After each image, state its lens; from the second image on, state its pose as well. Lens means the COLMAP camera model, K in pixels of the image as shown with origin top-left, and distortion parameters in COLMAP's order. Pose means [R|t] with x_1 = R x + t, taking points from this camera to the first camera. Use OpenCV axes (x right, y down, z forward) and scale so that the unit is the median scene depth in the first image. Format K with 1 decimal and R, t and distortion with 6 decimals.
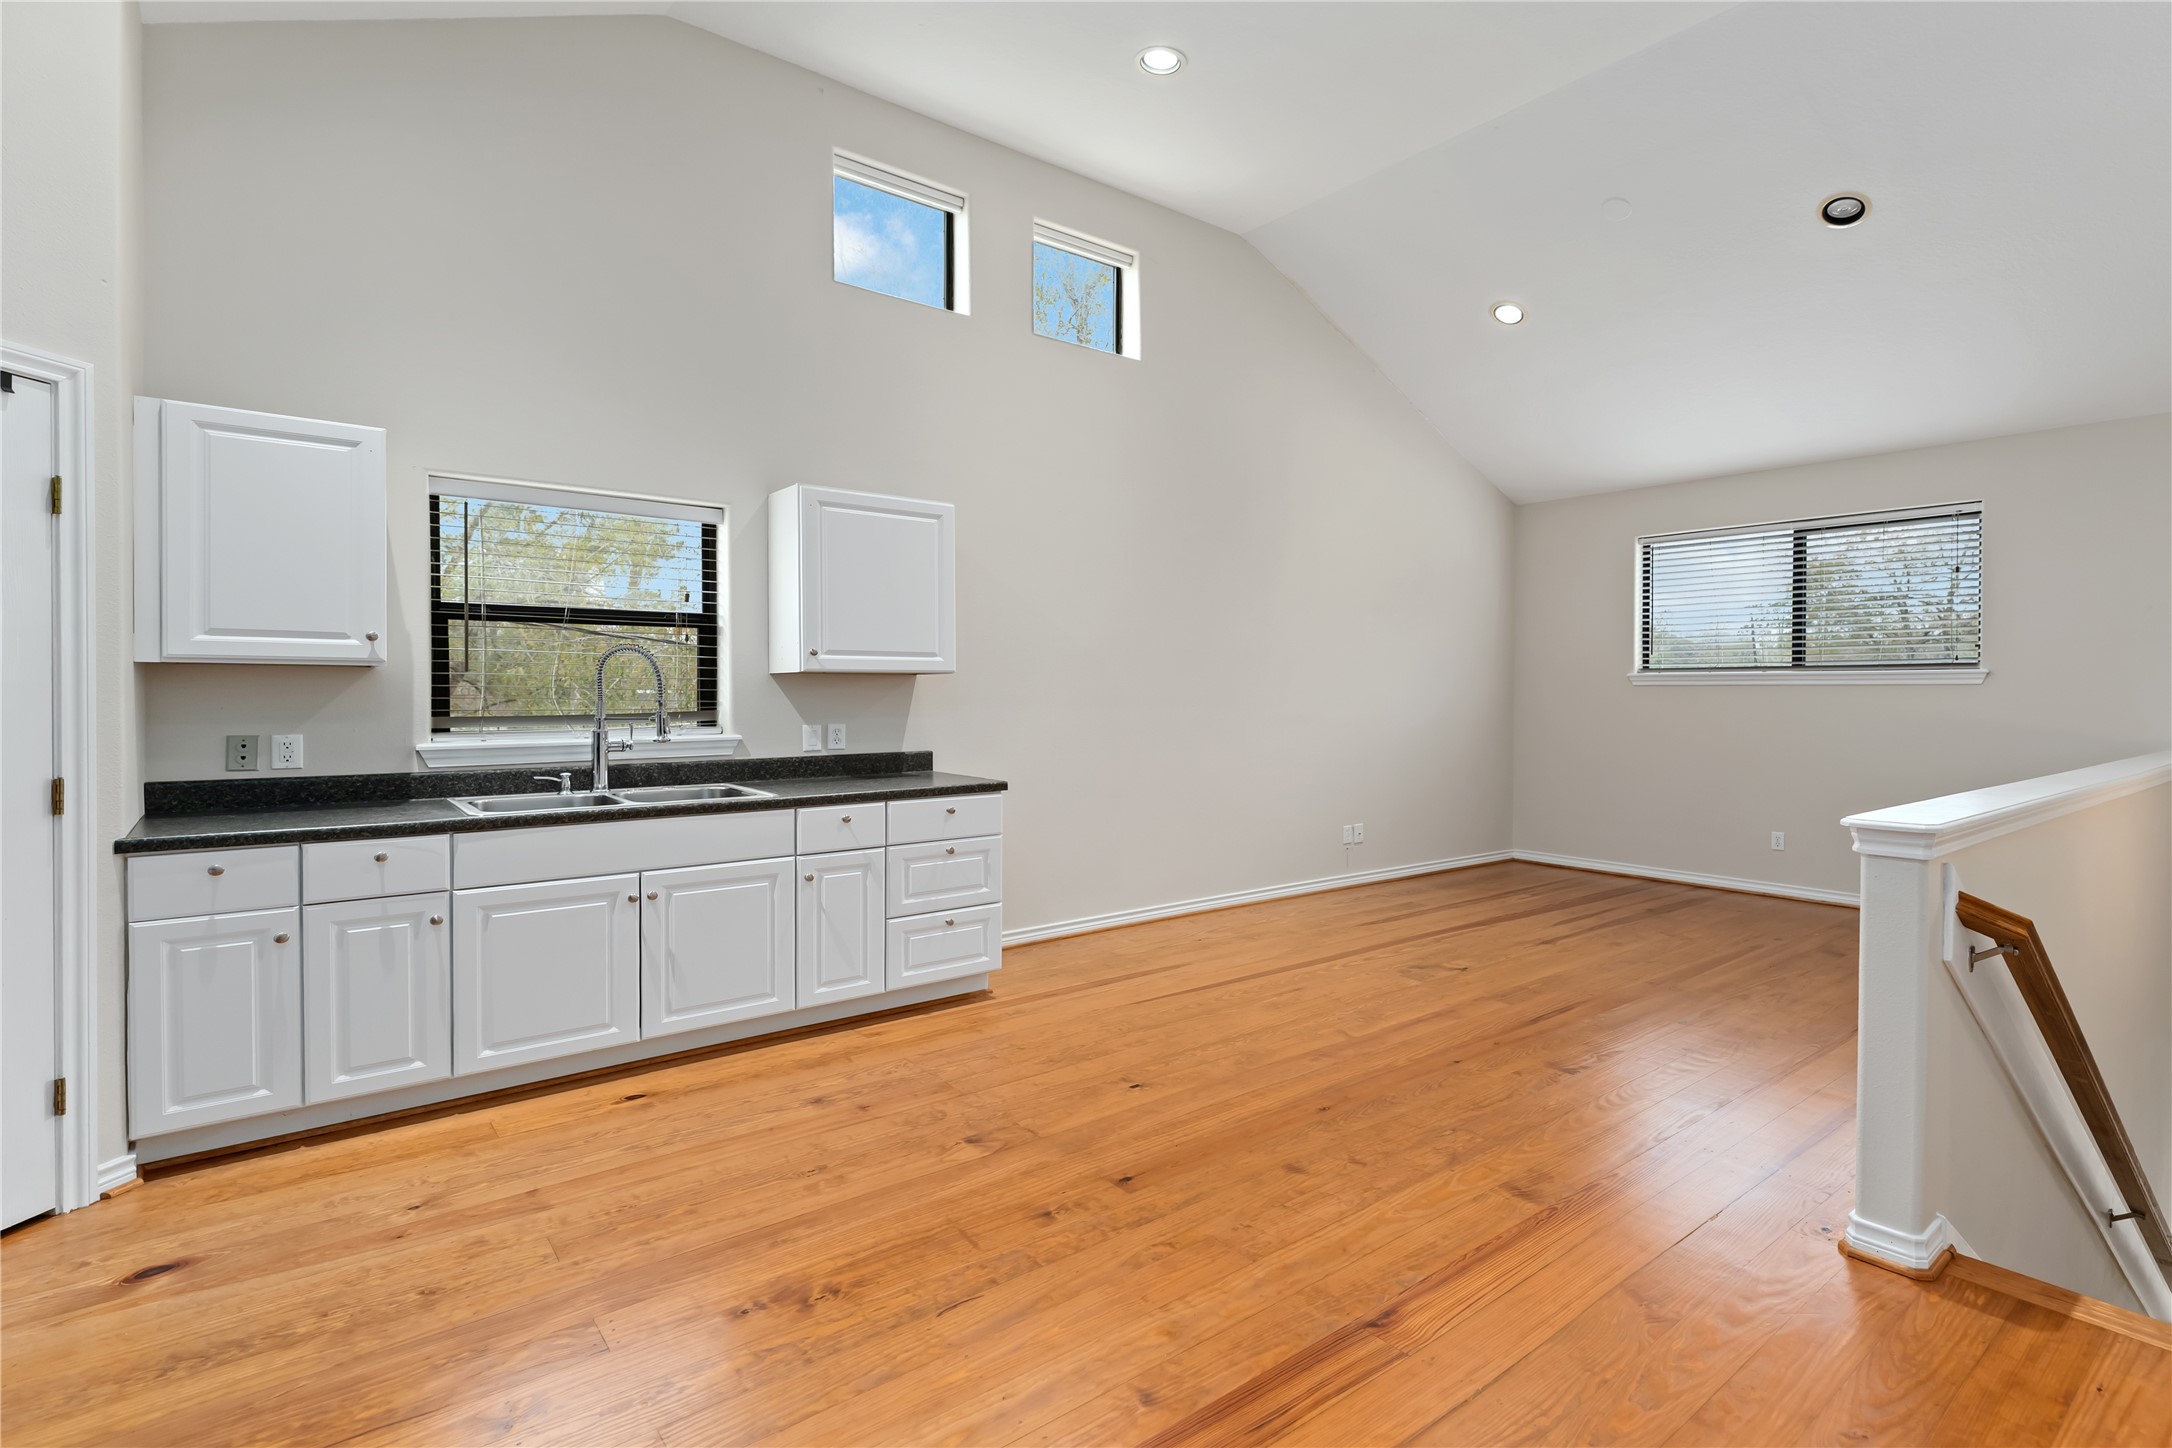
lens RADIAL K [[887.5, 0, 1086.0], [0, 887.5, 724.0], [0, 0, 1]] dist [-0.000592, 0.000030]
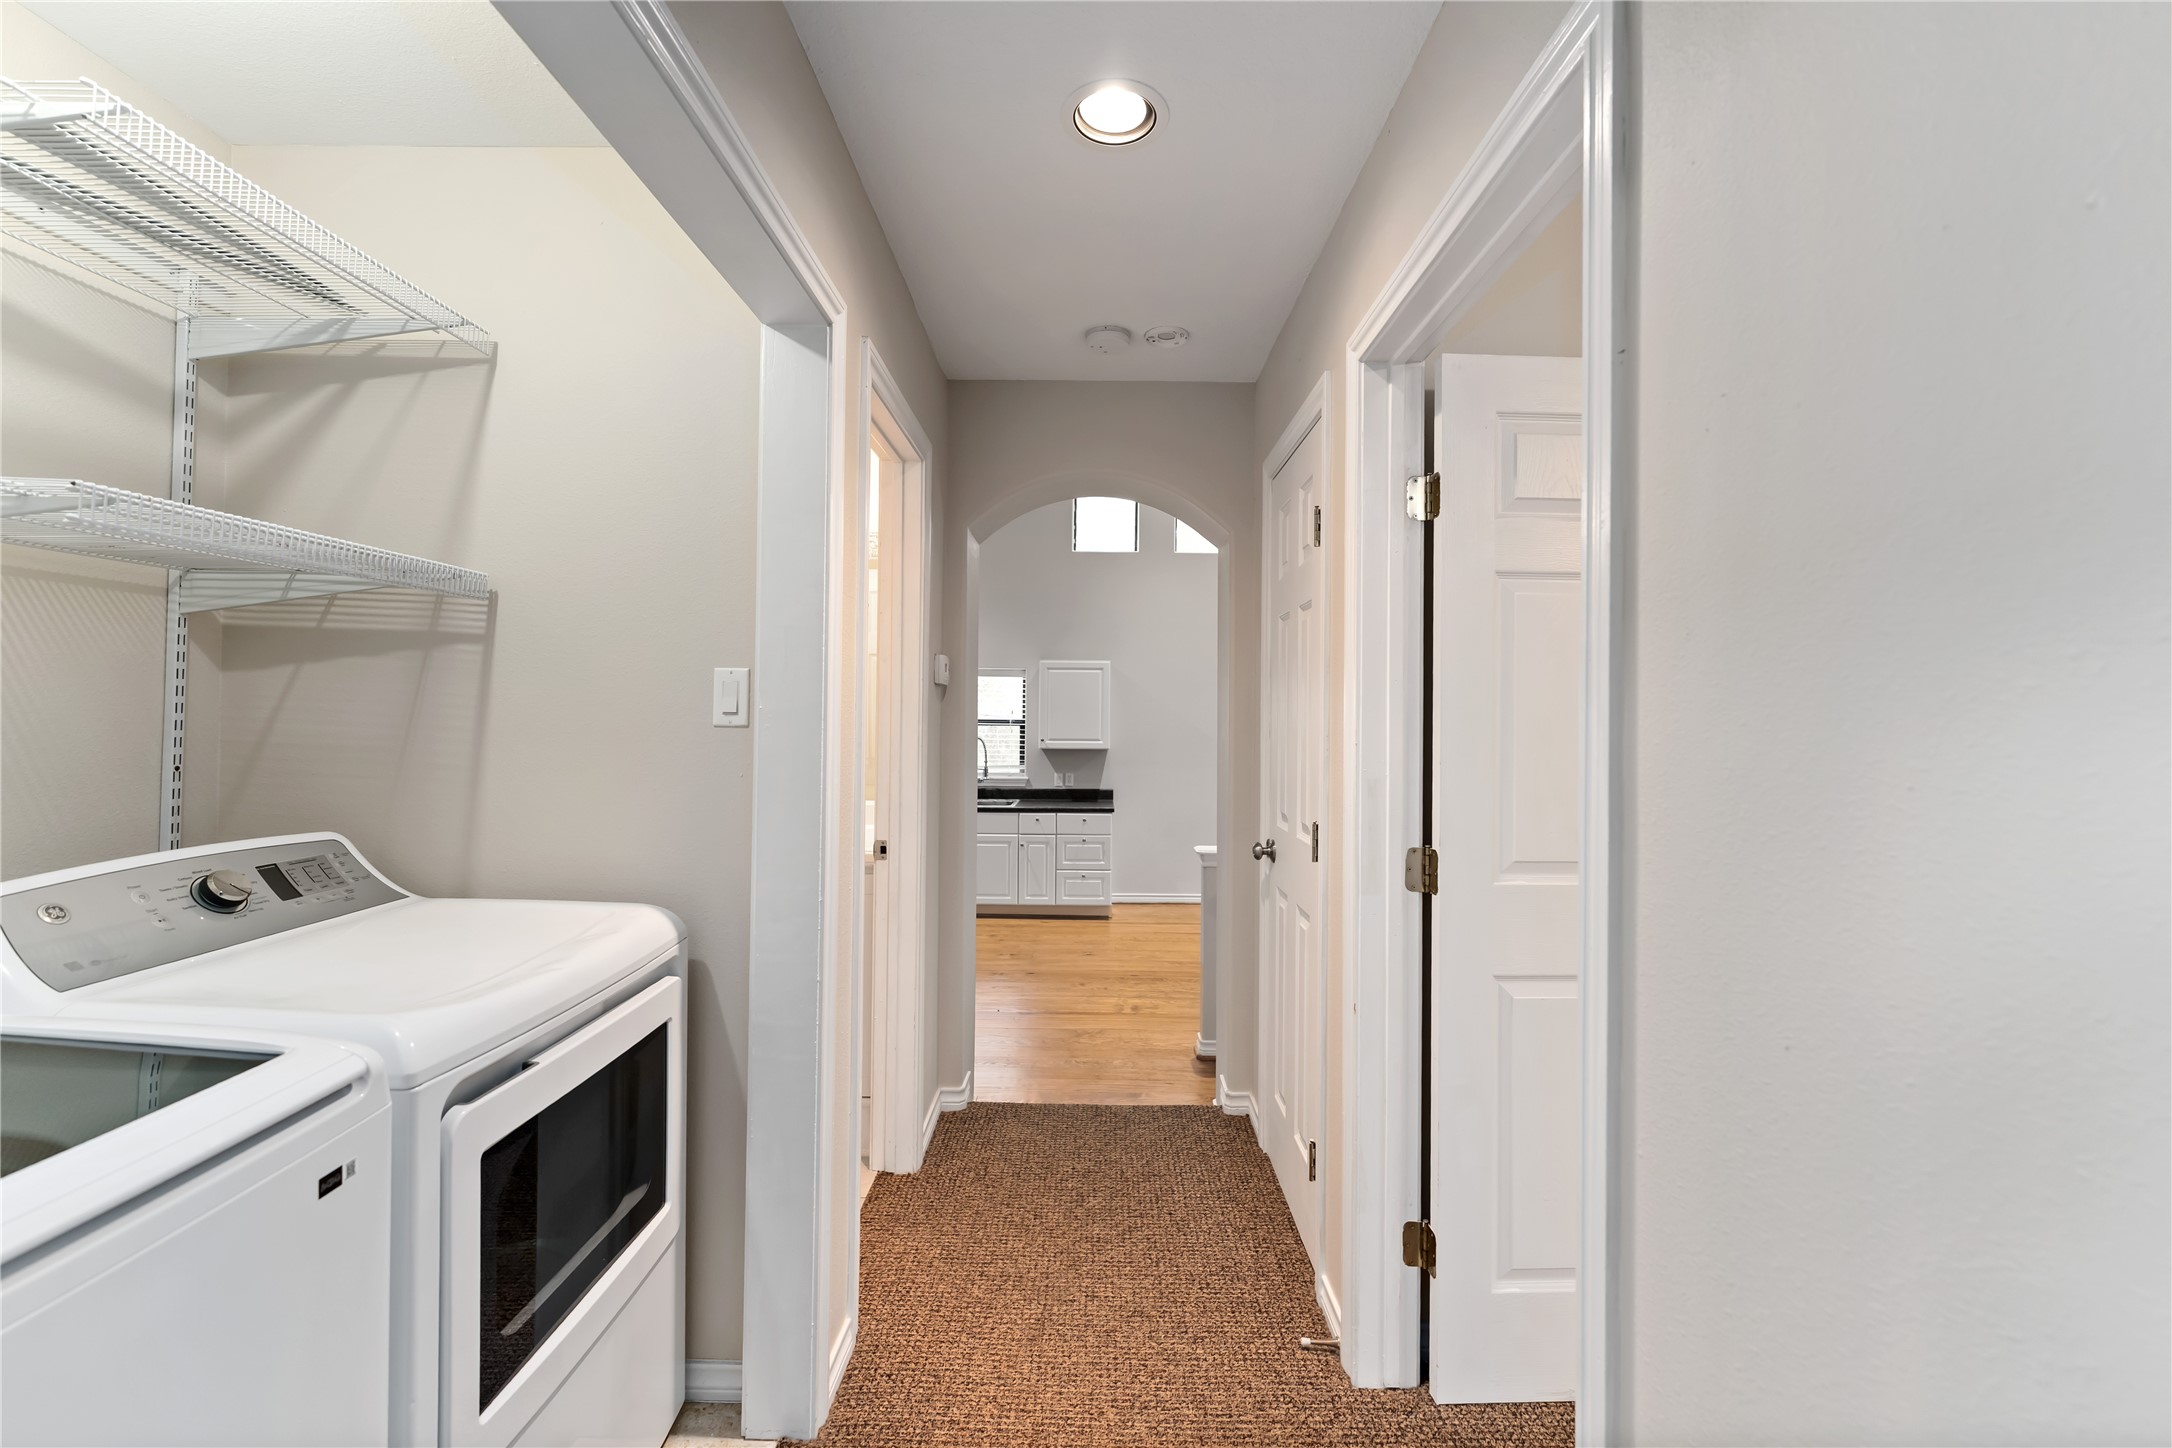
lens RADIAL K [[887.5, 0, 1086.0], [0, 887.5, 724.0], [0, 0, 1]] dist [-0.000592, 0.000030]
pose [[0.710687, 0.002908, -0.703502, 1.177247], [-0.020595, 0.999649, -0.016672, -0.080866], [0.703207, 0.026337, 0.710497, -0.400457]]
